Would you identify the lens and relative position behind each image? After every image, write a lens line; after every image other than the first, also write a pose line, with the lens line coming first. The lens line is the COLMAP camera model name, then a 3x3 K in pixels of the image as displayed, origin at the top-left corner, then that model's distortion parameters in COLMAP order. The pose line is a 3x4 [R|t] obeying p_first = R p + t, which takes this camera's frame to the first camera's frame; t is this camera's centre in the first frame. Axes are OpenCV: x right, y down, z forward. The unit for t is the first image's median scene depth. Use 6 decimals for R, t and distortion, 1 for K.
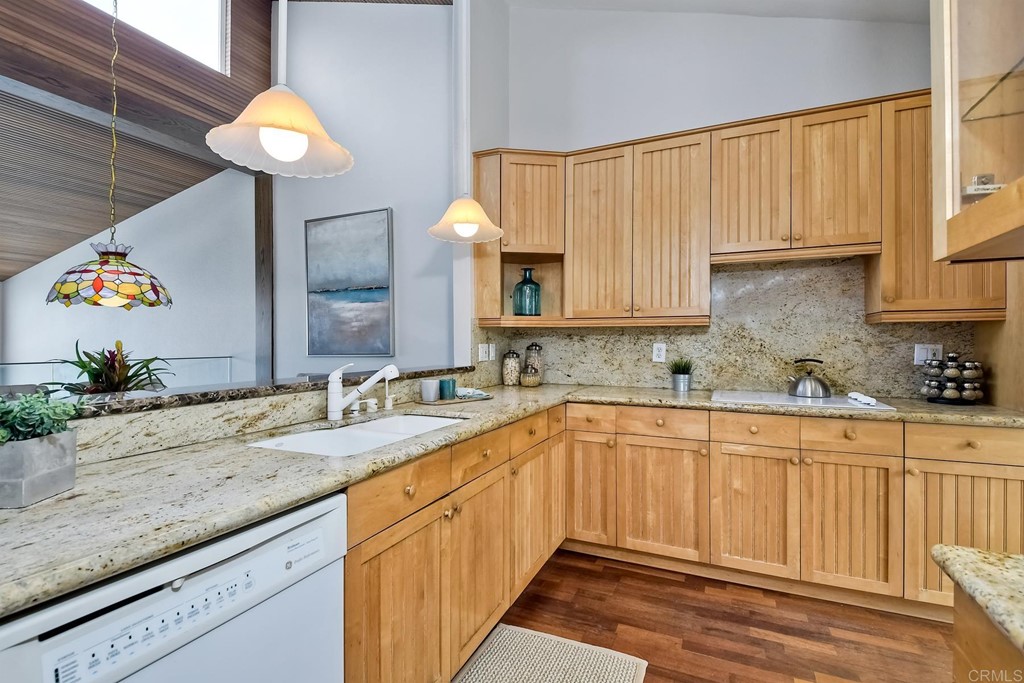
lens RADIAL K [[462.3, 0, 529.2], [0, 462.3, 340.6], [0, 0, 1]] dist [0.005647, -0.016524]
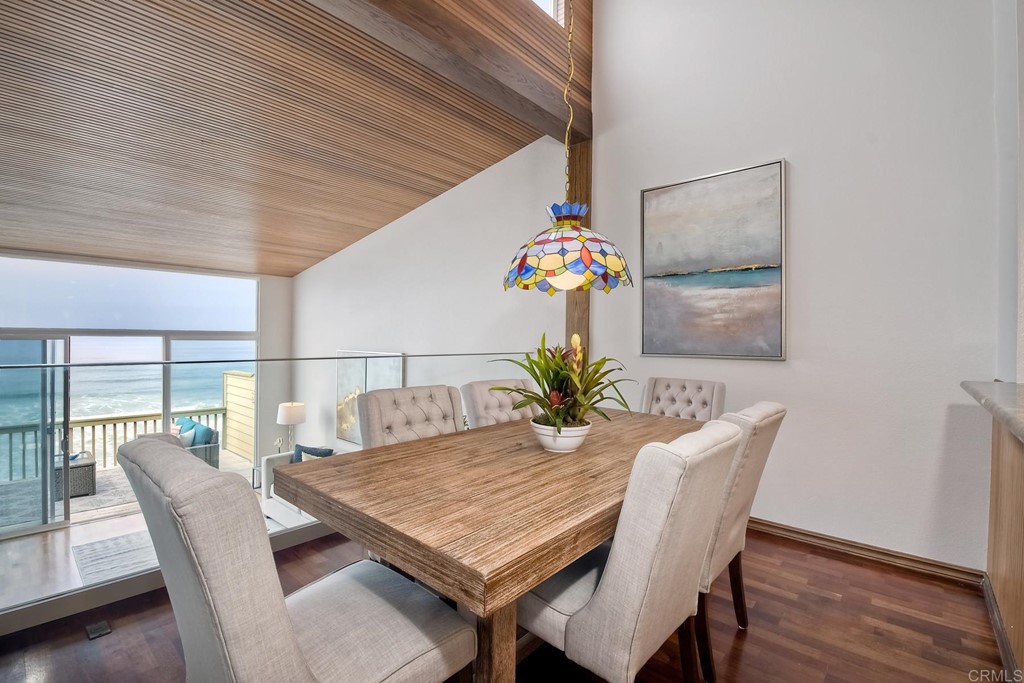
lens RADIAL K [[476.7, 0, 509.8], [0, 476.7, 334.9], [0, 0, 1]] dist [0.000471, 0.000190]
pose [[0.942006, 0.017183, -0.335156, -0.437192], [-0.019157, 0.999813, -0.002584, 0.003942], [0.335049, 0.008855, 0.942159, 0.134144]]
